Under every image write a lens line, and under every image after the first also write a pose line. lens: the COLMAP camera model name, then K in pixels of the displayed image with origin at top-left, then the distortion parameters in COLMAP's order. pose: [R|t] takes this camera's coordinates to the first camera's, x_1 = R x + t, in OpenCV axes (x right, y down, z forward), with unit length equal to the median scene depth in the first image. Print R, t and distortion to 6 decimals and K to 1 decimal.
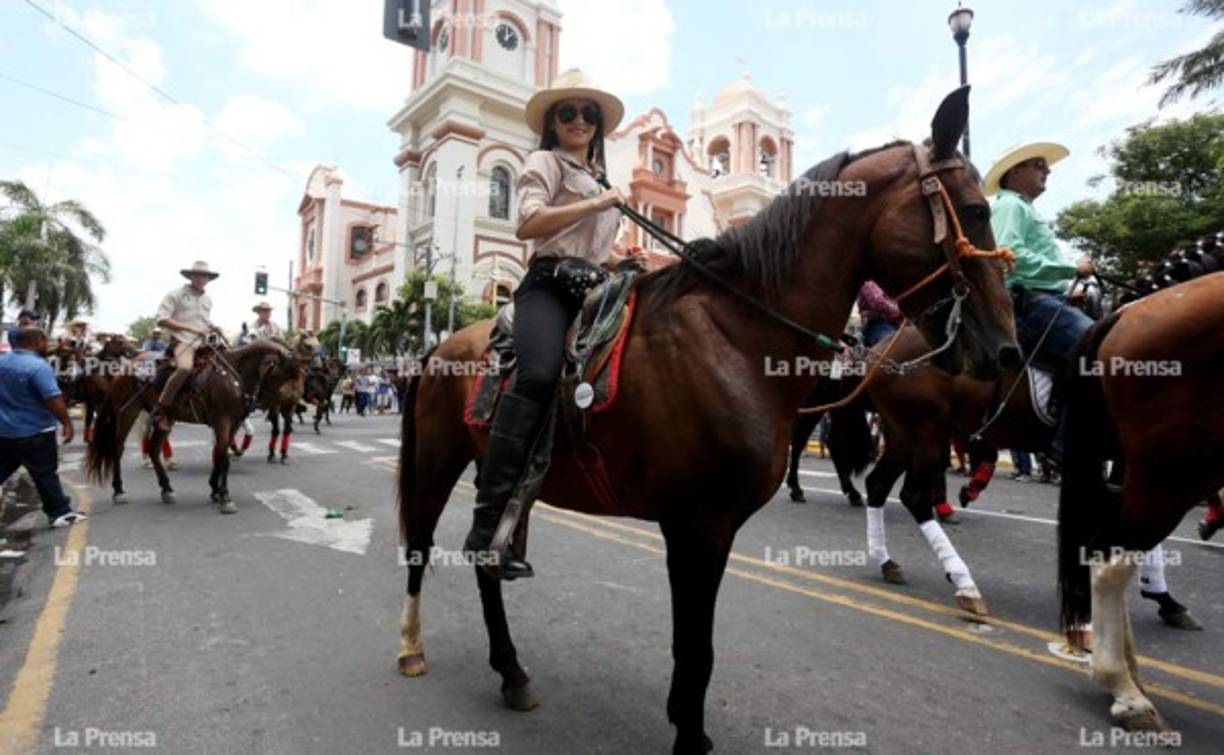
lens RADIAL K [[609.0, 0, 611.7], [0, 609.0, 347.2], [0, 0, 1]] dist [-0.053322, 0.000084]
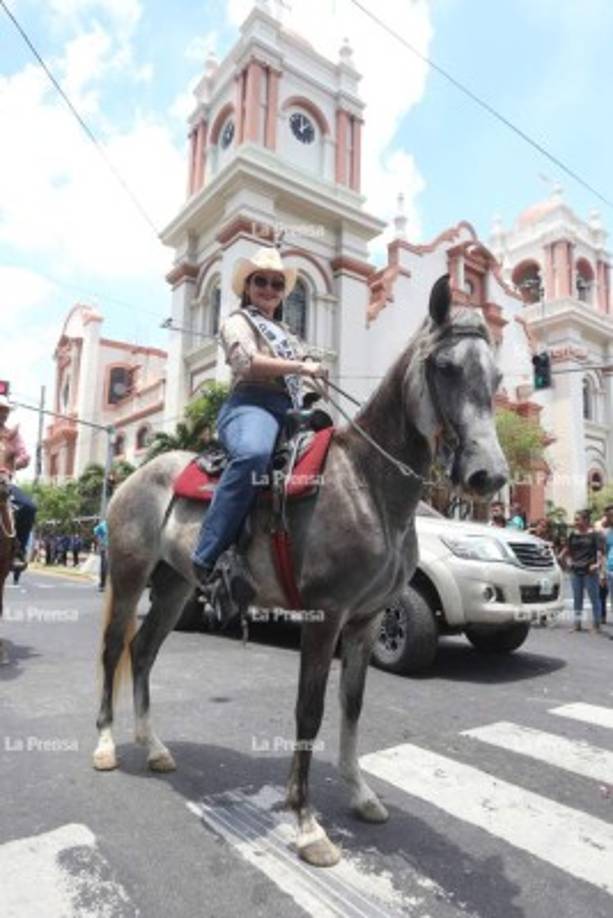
lens RADIAL K [[601.0, 0, 306.5], [0, 601.0, 459.0], [0, 0, 1]] dist [-0.003391, -0.000469]
pose [[0.997029, 0.001289, -0.077018, -0.082531], [-0.007522, 0.996711, -0.080692, 0.010565], [0.076660, 0.081032, 0.993759, 0.160488]]
